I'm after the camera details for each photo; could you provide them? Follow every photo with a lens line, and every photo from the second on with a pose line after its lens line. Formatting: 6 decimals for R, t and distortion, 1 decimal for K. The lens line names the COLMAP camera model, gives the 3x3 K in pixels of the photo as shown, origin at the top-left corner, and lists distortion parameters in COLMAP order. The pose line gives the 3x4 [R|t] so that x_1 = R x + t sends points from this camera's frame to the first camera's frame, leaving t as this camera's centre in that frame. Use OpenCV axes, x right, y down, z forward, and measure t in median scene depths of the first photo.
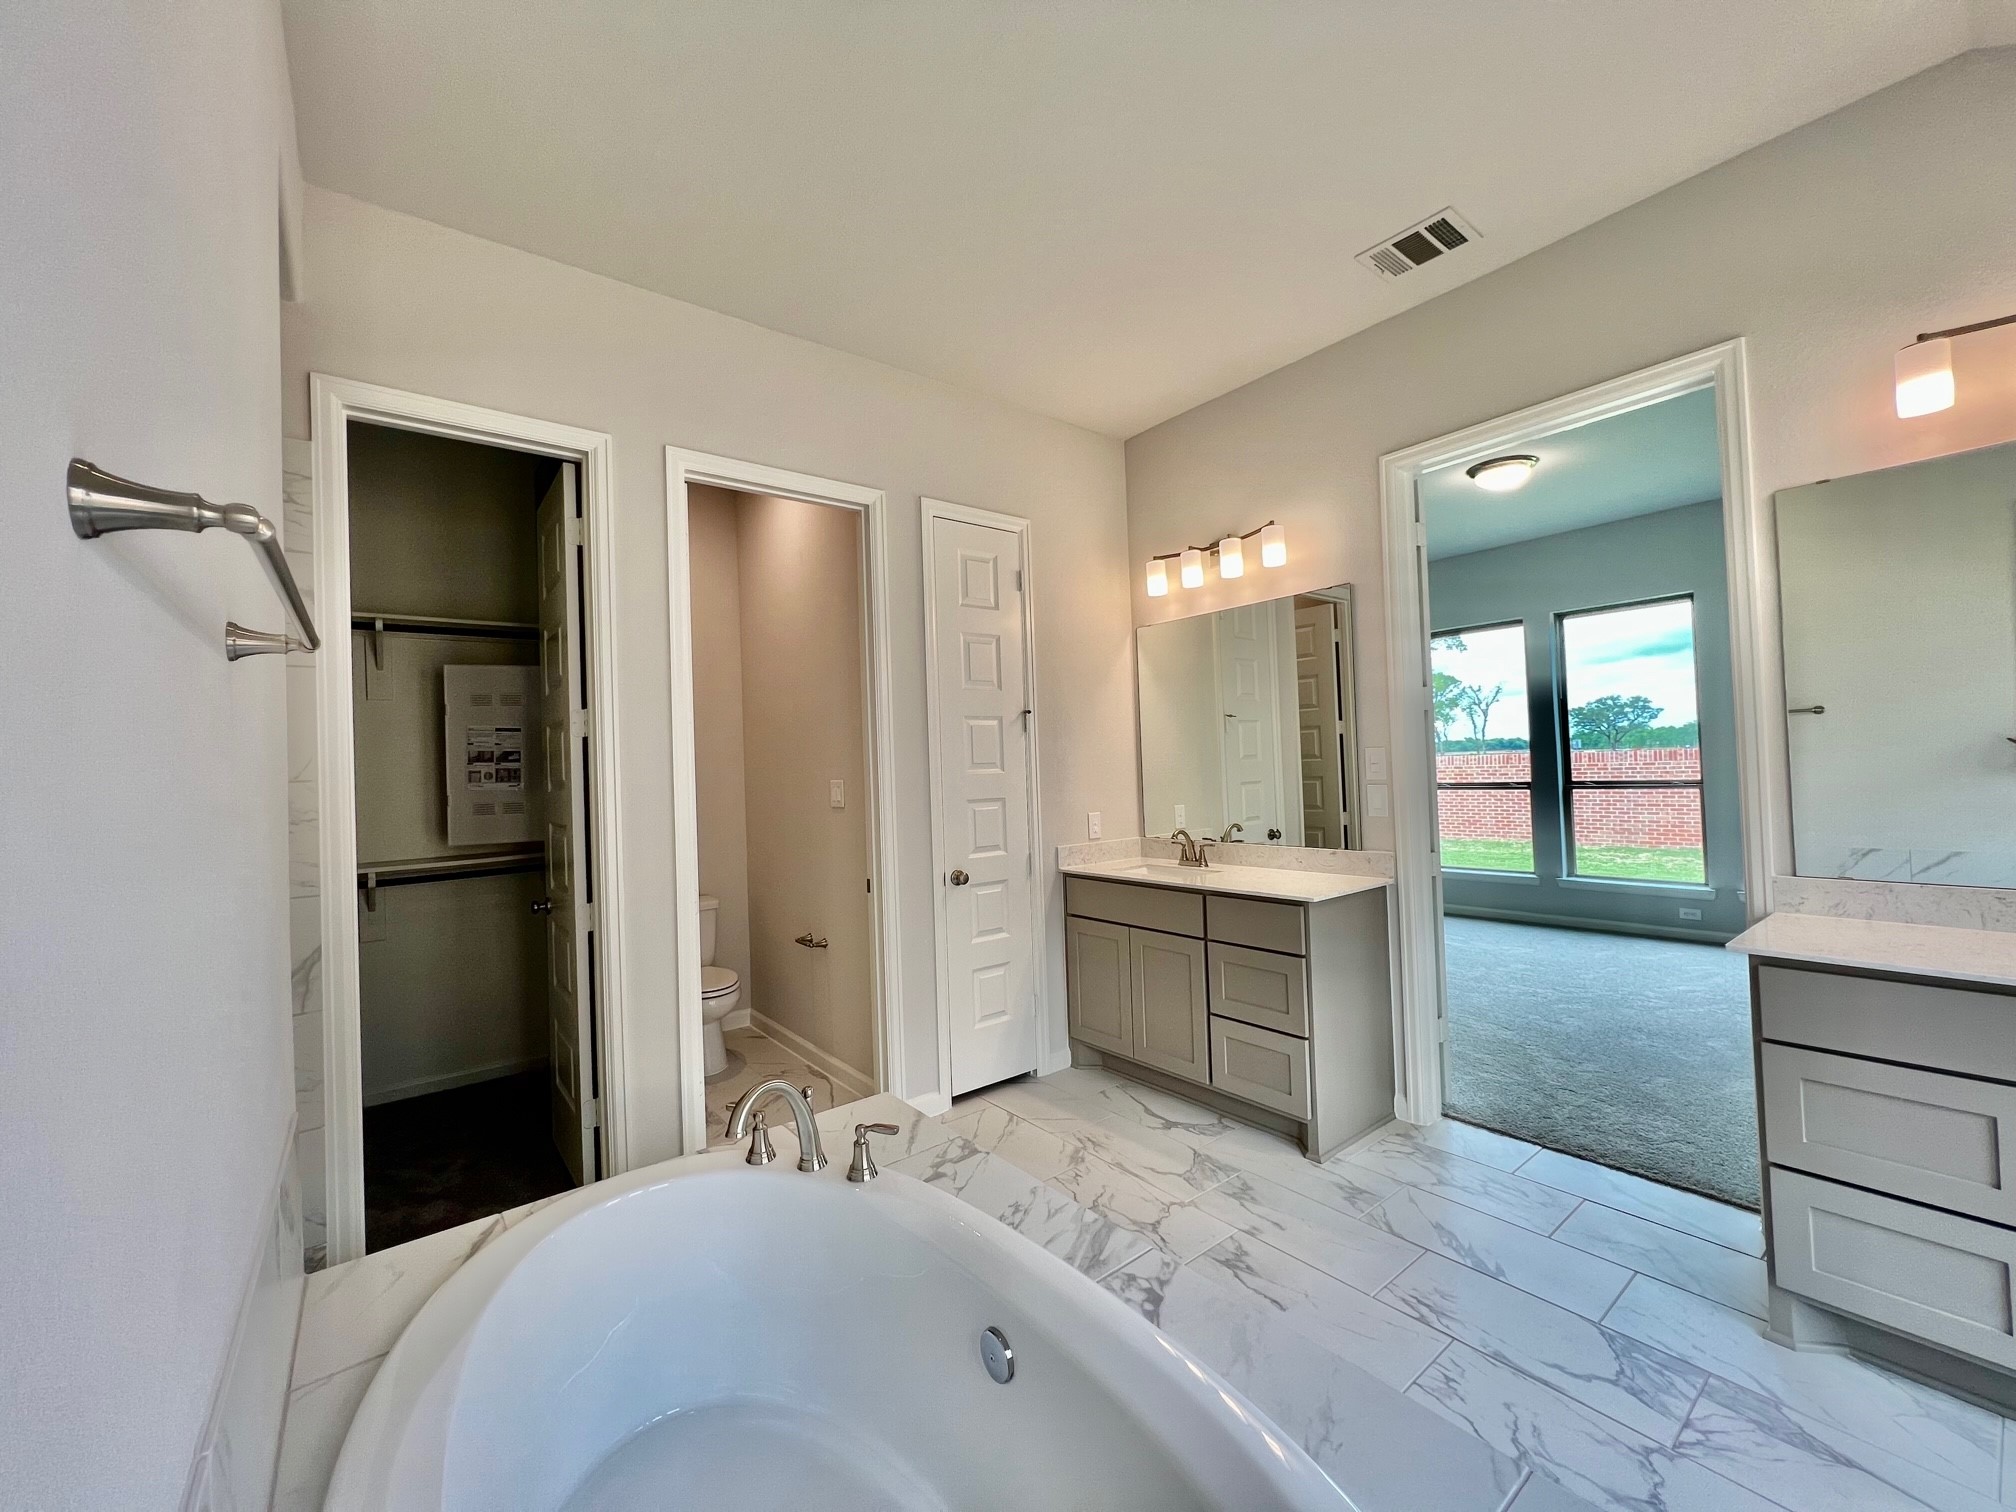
lens RADIAL K [[807.1, 0, 1012.4], [0, 807.1, 748.3], [0, 0, 1]] dist [-0.003061, -0.000302]
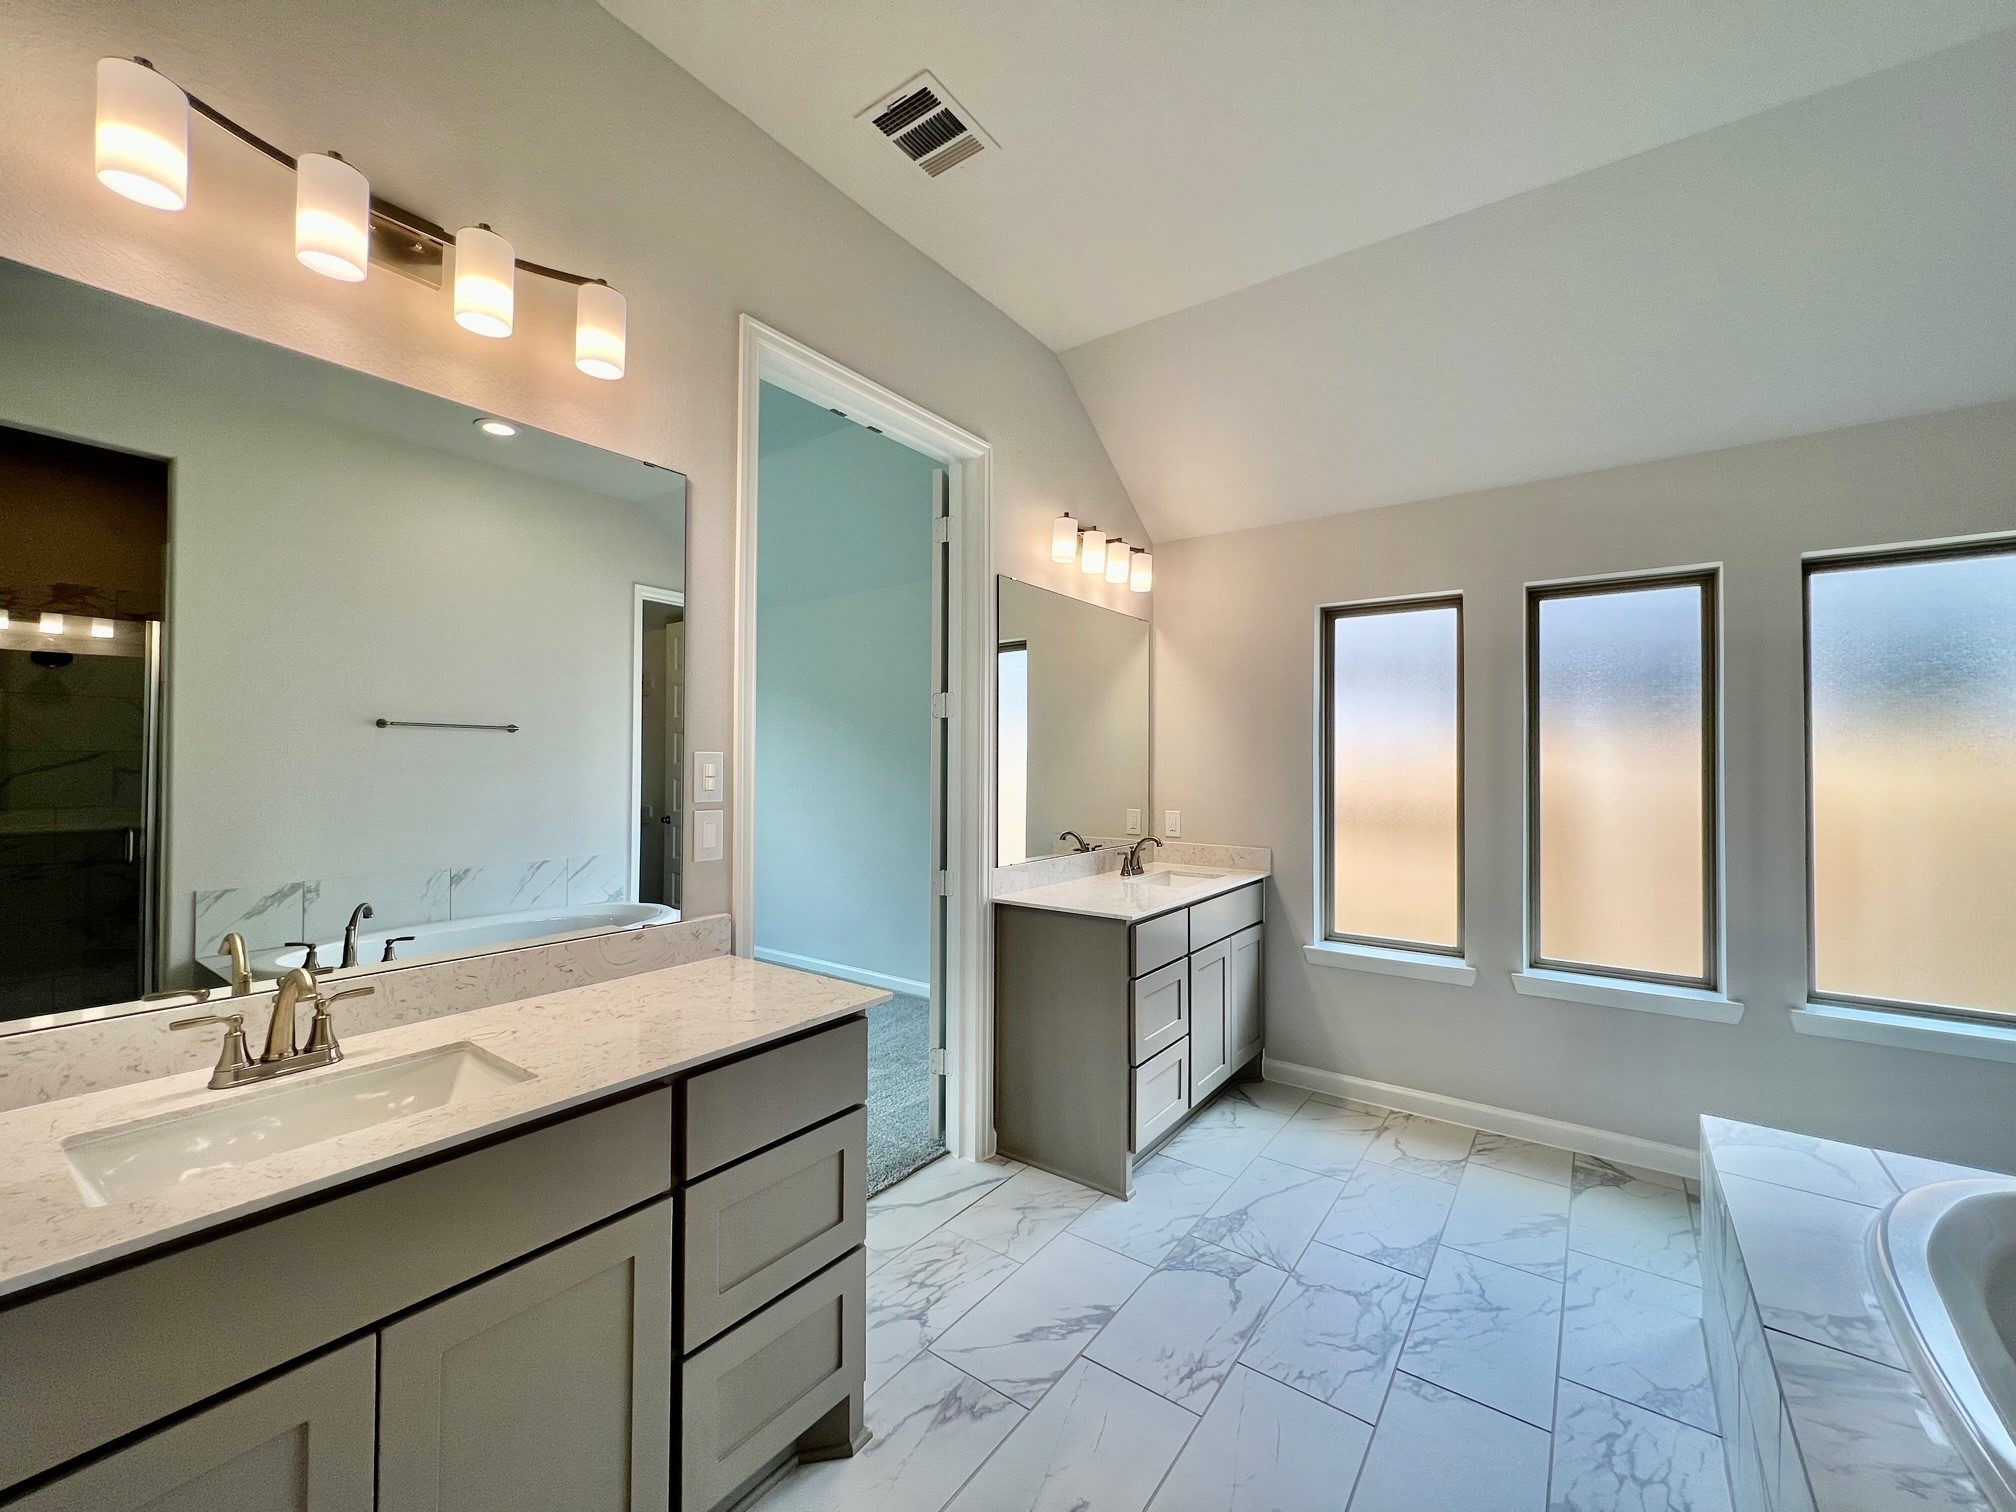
lens RADIAL K [[810.1, 0, 1012.7], [0, 810.1, 749.1], [0, 0, 1]] dist [0.000919, -0.000012]
pose [[-0.269537, 0.043504, 0.962007, -0.296457], [-0.021637, 0.998453, -0.051214, 0.032266], [-0.962747, -0.034619, -0.268179, 1.257063]]
